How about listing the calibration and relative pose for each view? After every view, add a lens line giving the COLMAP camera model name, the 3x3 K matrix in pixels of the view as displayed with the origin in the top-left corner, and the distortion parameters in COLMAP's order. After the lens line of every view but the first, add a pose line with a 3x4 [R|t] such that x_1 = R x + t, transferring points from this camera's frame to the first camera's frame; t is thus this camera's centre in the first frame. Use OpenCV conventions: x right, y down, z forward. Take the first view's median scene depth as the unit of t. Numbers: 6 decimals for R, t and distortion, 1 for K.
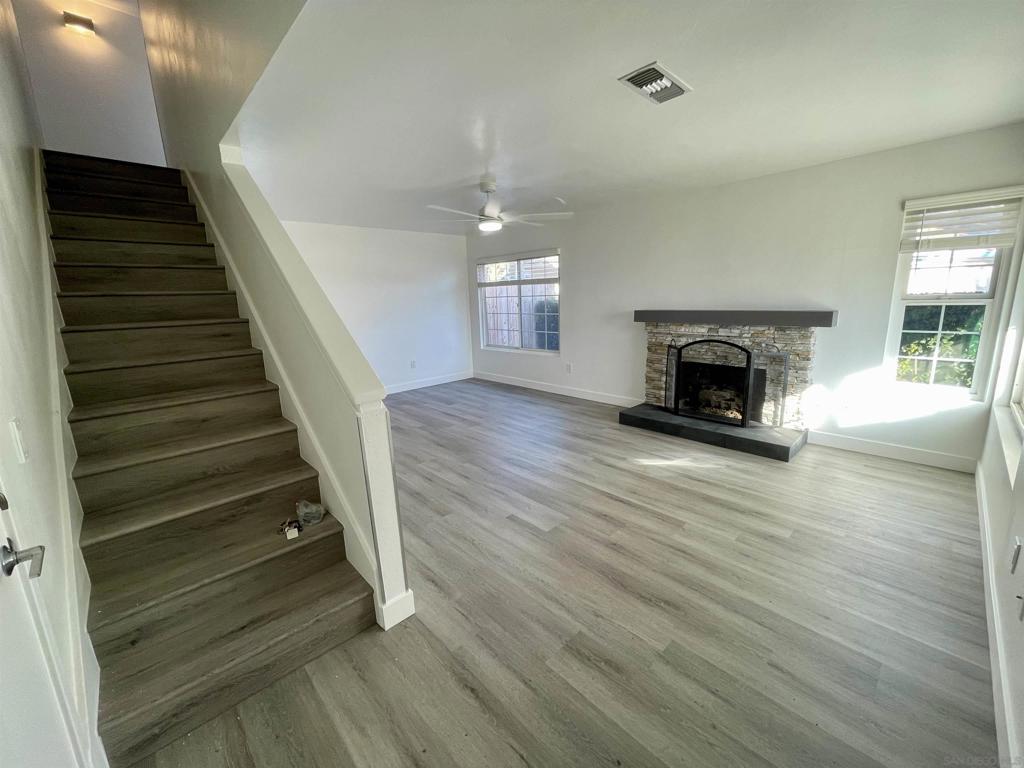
lens RADIAL K [[415.0, 0, 510.9], [0, 415.0, 381.4], [0, 0, 1]] dist [-0.001441, 0.000186]
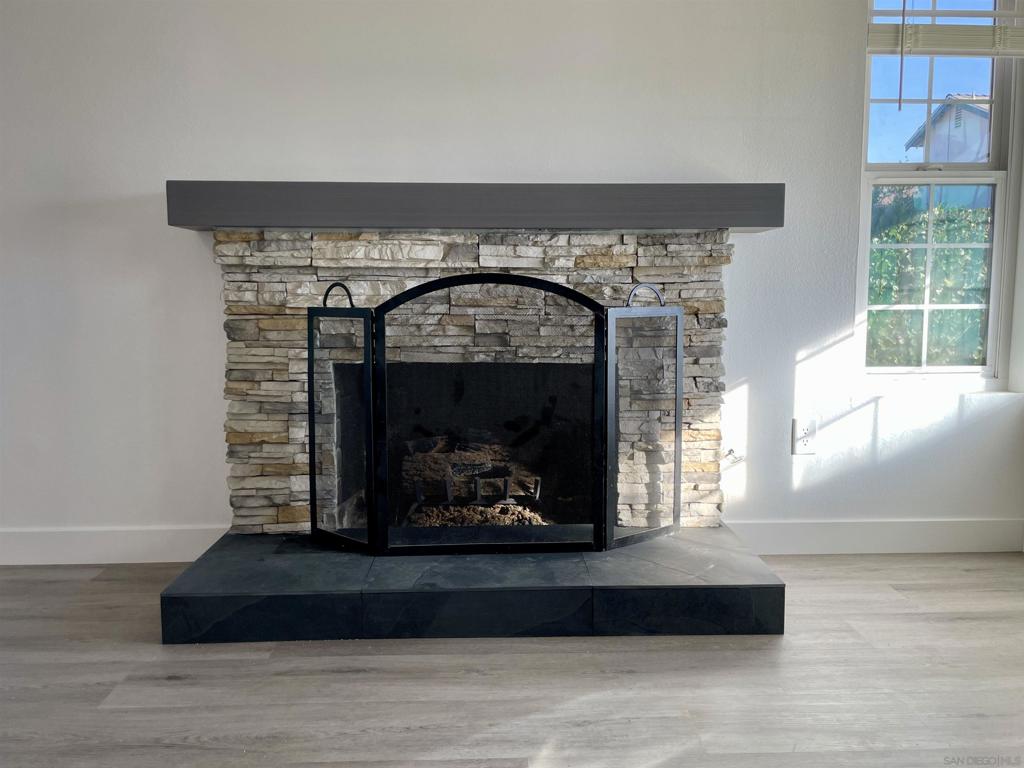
lens RADIAL K [[770.9, 0, 500.5], [0, 770.9, 384.7], [0, 0, 1]] dist [0.067147, -0.098351]
pose [[0.654327, -0.049519, 0.754589, 0.079563], [0.133338, 0.989775, -0.050668, 0.007362], [-0.744364, 0.133769, 0.654239, 0.680967]]
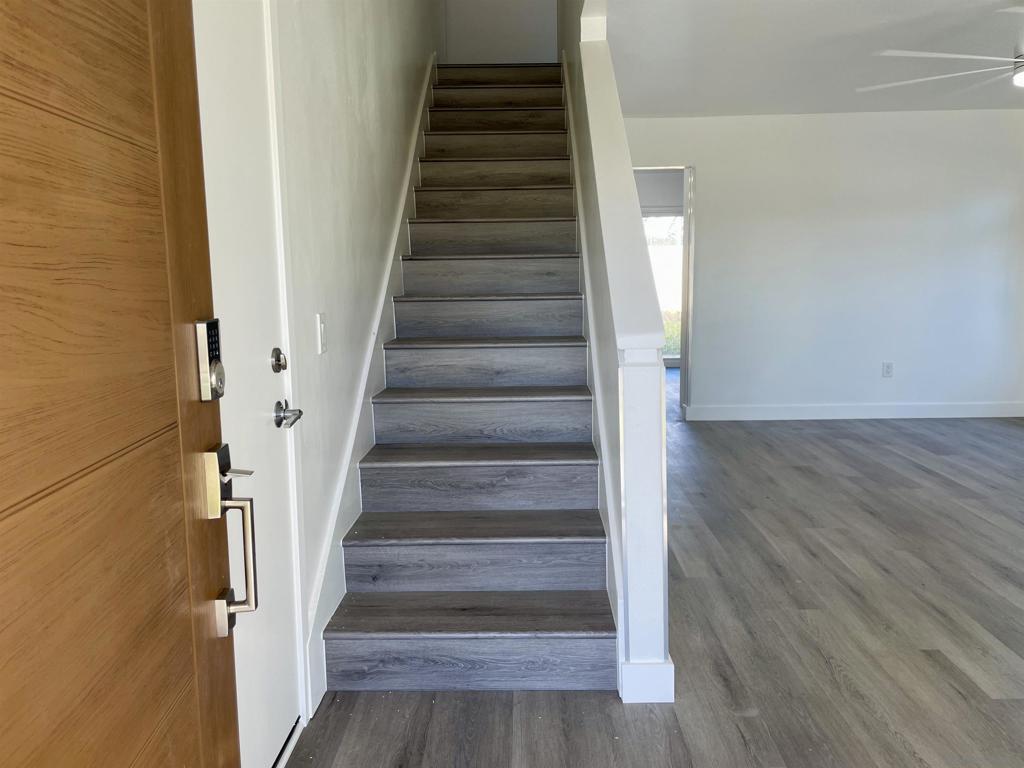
lens RADIAL K [[770.9, 0, 500.5], [0, 770.9, 384.7], [0, 0, 1]] dist [0.067147, -0.098351]
pose [[0.708891, 0.124211, -0.694294, 0.171879], [-0.151660, 0.988189, 0.021940, 0.050159], [0.688819, 0.089743, 0.719357, -0.033455]]
